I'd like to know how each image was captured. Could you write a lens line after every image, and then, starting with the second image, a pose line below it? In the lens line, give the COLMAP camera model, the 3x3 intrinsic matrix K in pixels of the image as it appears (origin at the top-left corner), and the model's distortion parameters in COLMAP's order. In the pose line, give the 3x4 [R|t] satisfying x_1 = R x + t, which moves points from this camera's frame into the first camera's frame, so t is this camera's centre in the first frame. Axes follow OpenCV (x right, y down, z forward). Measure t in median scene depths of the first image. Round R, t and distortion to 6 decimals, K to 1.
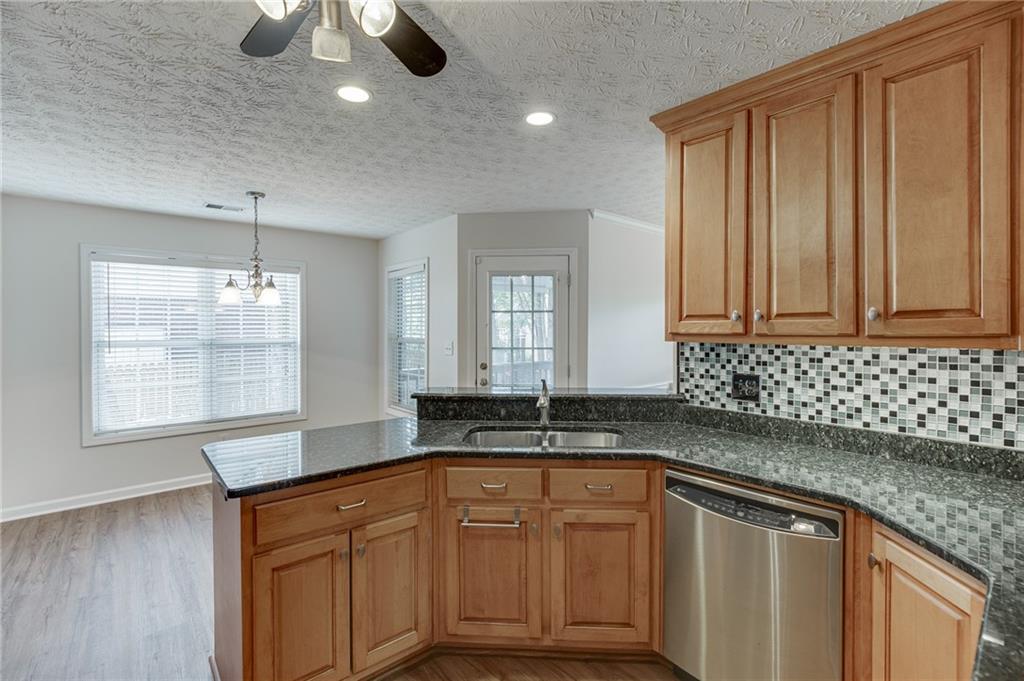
lens RADIAL K [[464.1, 0, 514.8], [0, 464.1, 335.0], [0, 0, 1]] dist [-0.012851, 0.006254]
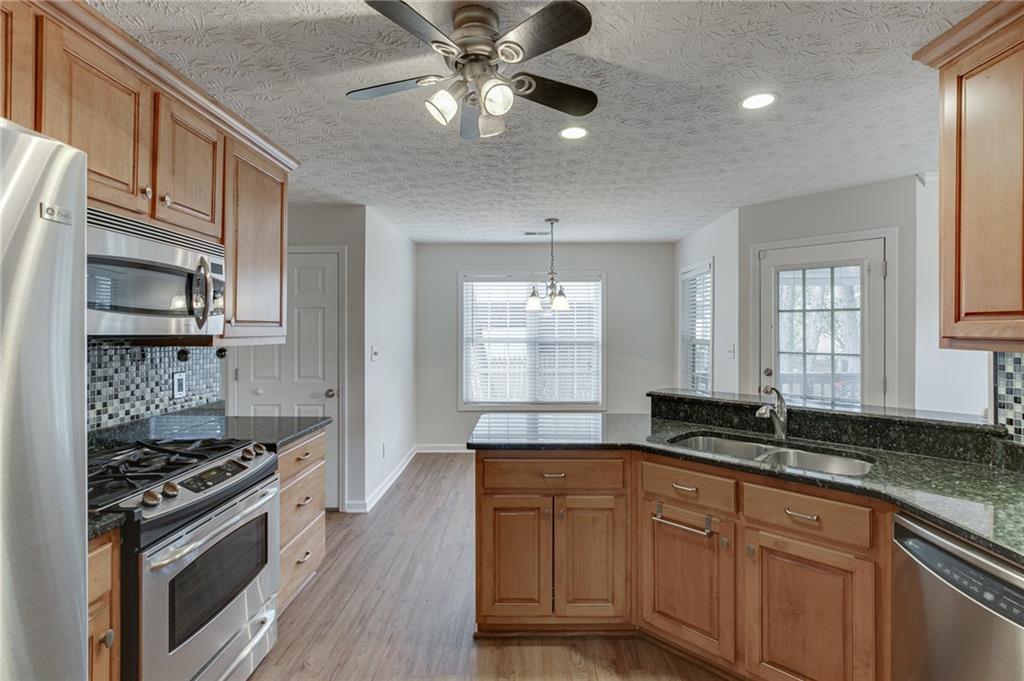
lens RADIAL K [[464.1, 0, 516.1], [0, 464.1, 331.2], [0, 0, 1]] dist [-0.012851, 0.006254]
pose [[0.765562, 0.005281, -0.643340, 0.274567], [-0.012140, 0.999907, -0.006239, -0.001223], [0.643247, 0.012586, 0.765555, -0.001008]]
